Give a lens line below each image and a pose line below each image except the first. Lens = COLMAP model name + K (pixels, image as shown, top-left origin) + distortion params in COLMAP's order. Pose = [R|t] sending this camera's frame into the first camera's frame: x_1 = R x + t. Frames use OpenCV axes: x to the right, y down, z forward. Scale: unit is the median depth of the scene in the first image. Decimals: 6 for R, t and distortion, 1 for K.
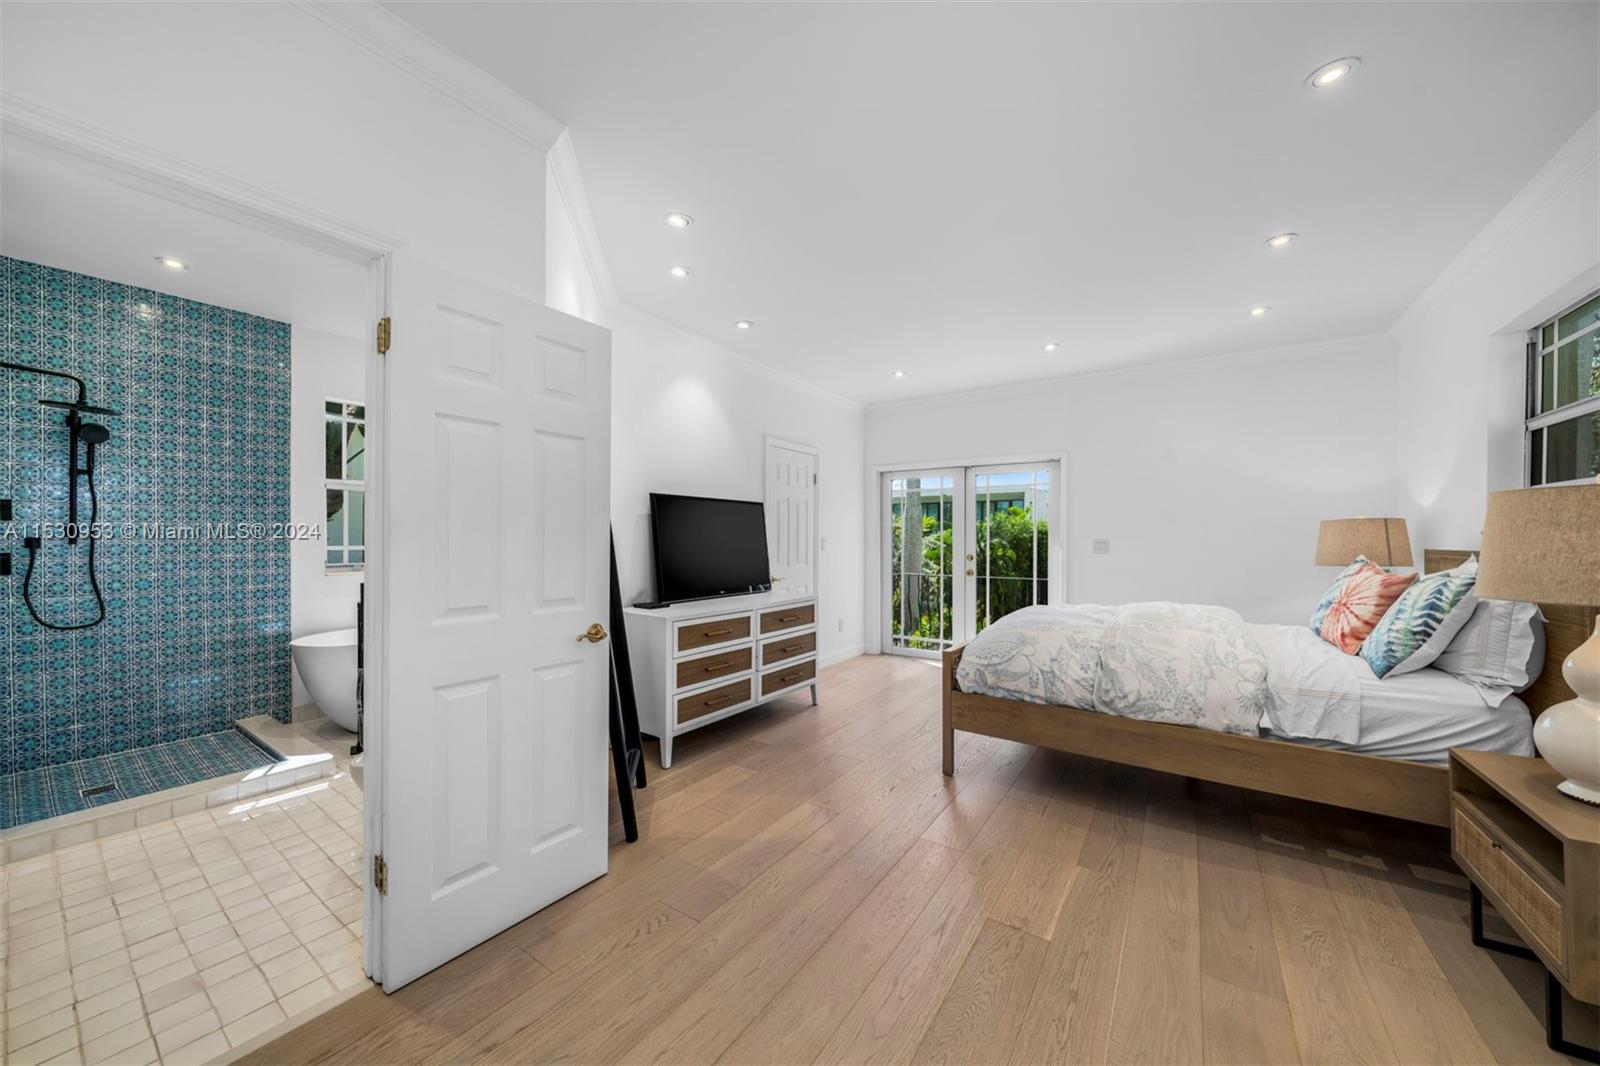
lens RADIAL K [[573.4, 0, 786.5], [0, 573.4, 533.7], [0, 0, 1]] dist [-0.001337, 0.000196]
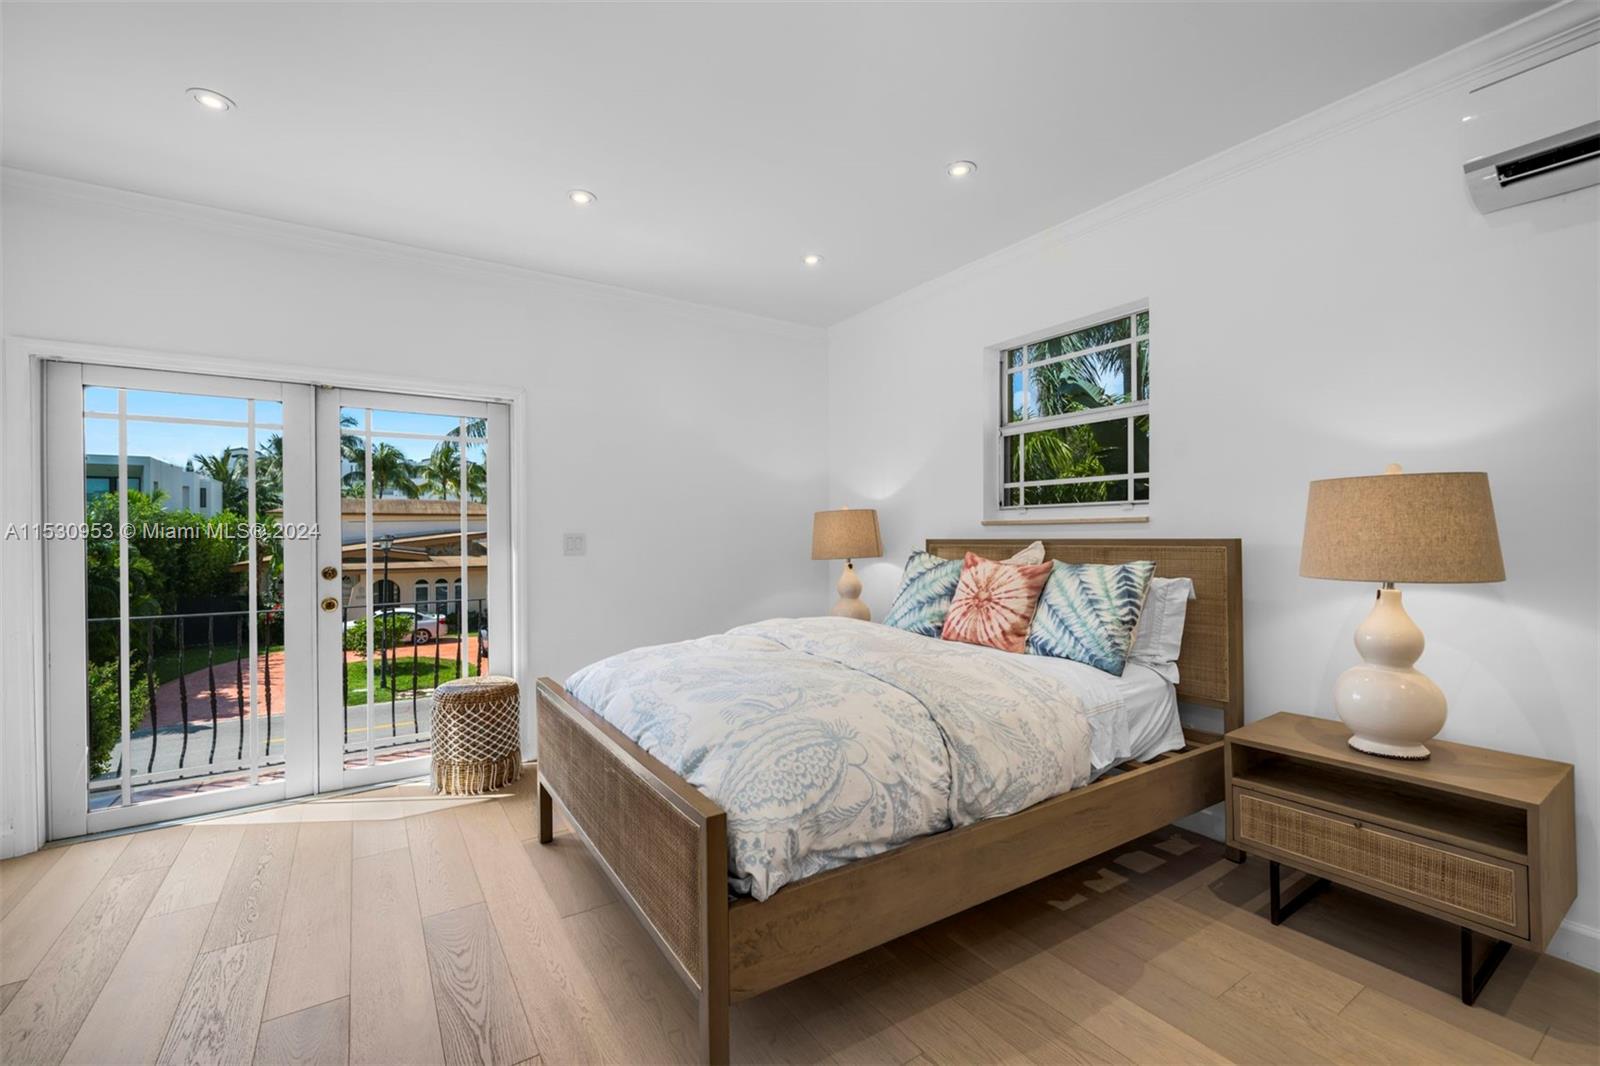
lens RADIAL K [[675.7, 0, 800.0], [0, 675.7, 533.0], [0, 0, 1]] dist [0.000756, 0.000193]
pose [[0.370854, -0.003789, 0.928683, -0.149823], [0.001589, 0.999993, 0.003446, 0.013426], [-0.928690, 0.000198, 0.370857, 0.922854]]
